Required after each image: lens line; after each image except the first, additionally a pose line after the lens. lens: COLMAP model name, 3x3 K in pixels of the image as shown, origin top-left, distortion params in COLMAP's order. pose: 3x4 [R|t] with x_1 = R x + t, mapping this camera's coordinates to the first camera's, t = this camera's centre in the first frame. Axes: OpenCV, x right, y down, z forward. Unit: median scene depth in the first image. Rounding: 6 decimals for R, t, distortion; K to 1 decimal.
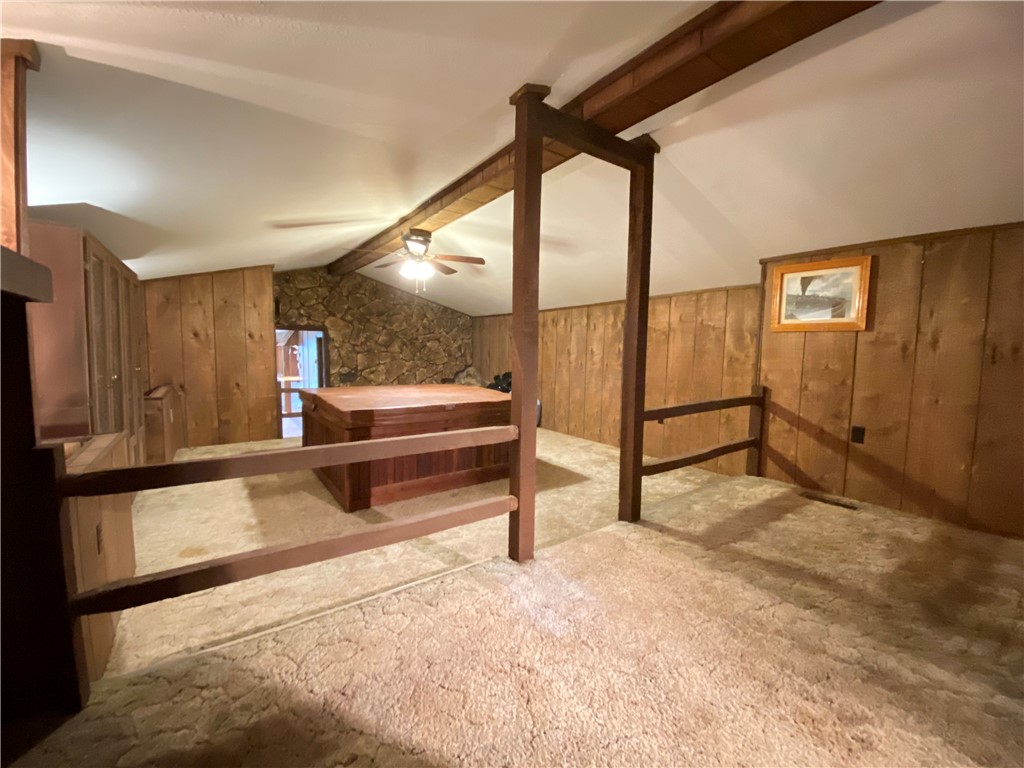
lens RADIAL K [[410.5, 0, 518.5], [0, 410.5, 382.1], [0, 0, 1]] dist [0.020930, -0.019320]
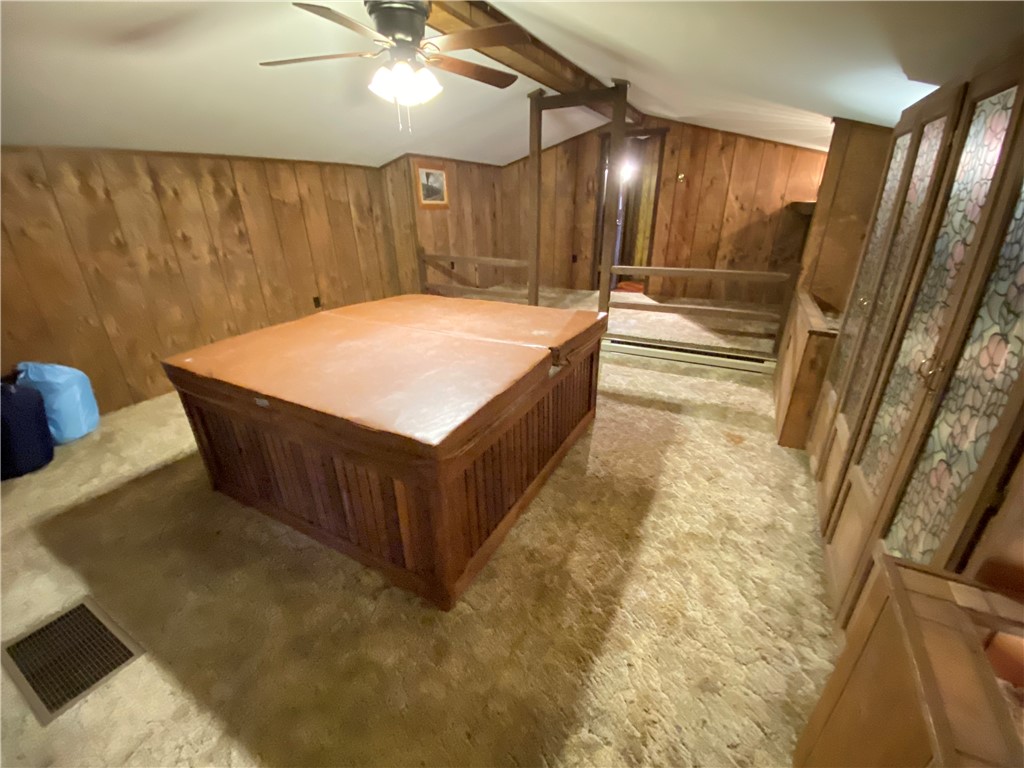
lens RADIAL K [[410.5, 0, 515.7], [0, 410.5, 382.9], [0, 0, 1]] dist [0.020930, -0.019320]
pose [[-0.423783, -0.369597, 0.826926, -0.626032], [0.078240, 0.894610, 0.439945, -0.114542], [-0.902378, 0.251140, -0.350203, 0.835387]]
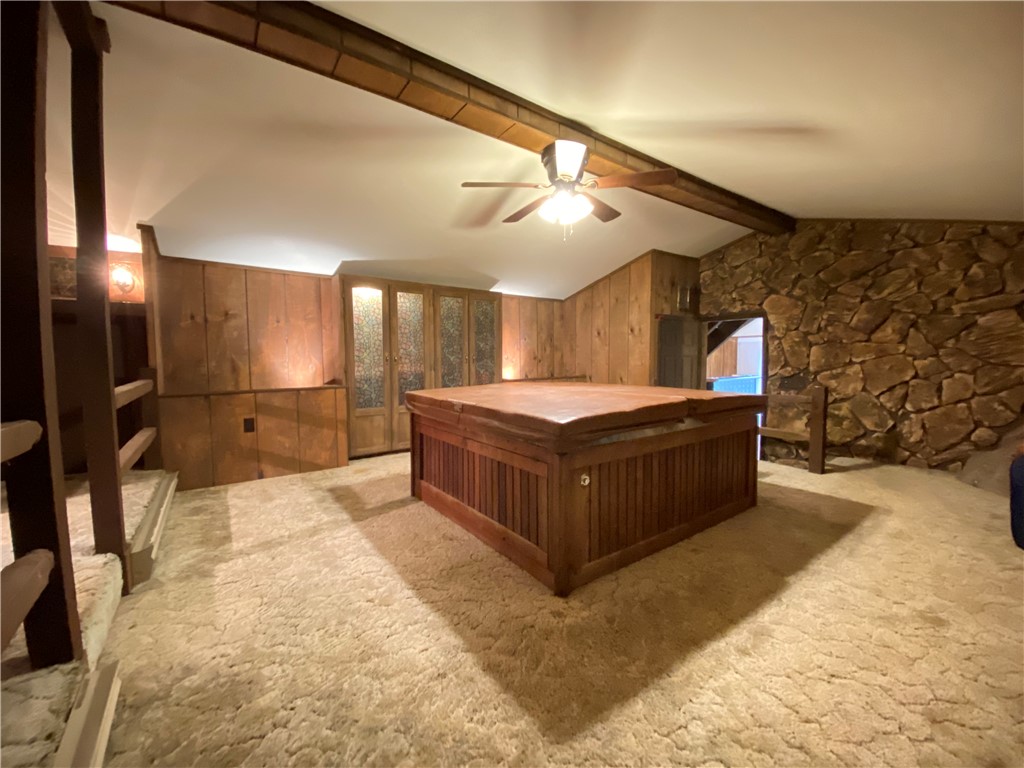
lens RADIAL K [[410.5, 0, 508.7], [0, 410.5, 382.5], [0, 0, 1]] dist [0.020930, -0.019320]
pose [[-0.010698, 0.043226, -0.999008, 0.317958], [-0.072187, 0.996425, 0.043888, -0.009613], [0.997334, 0.072585, -0.007540, 0.681703]]
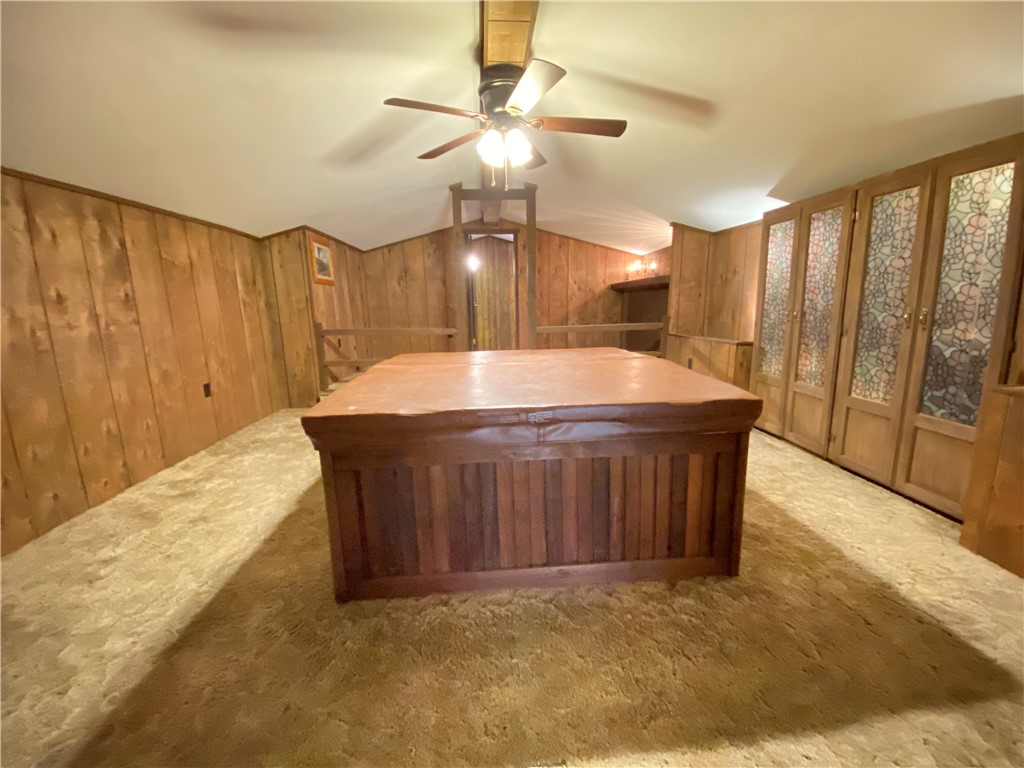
lens RADIAL K [[410.5, 0, 515.2], [0, 410.5, 382.2], [0, 0, 1]] dist [0.020930, -0.019320]
pose [[-0.846403, -0.099981, 0.523073, -0.432110], [0.047882, 0.963952, 0.261731, -0.079196], [-0.530385, 0.246576, -0.811105, 1.124659]]
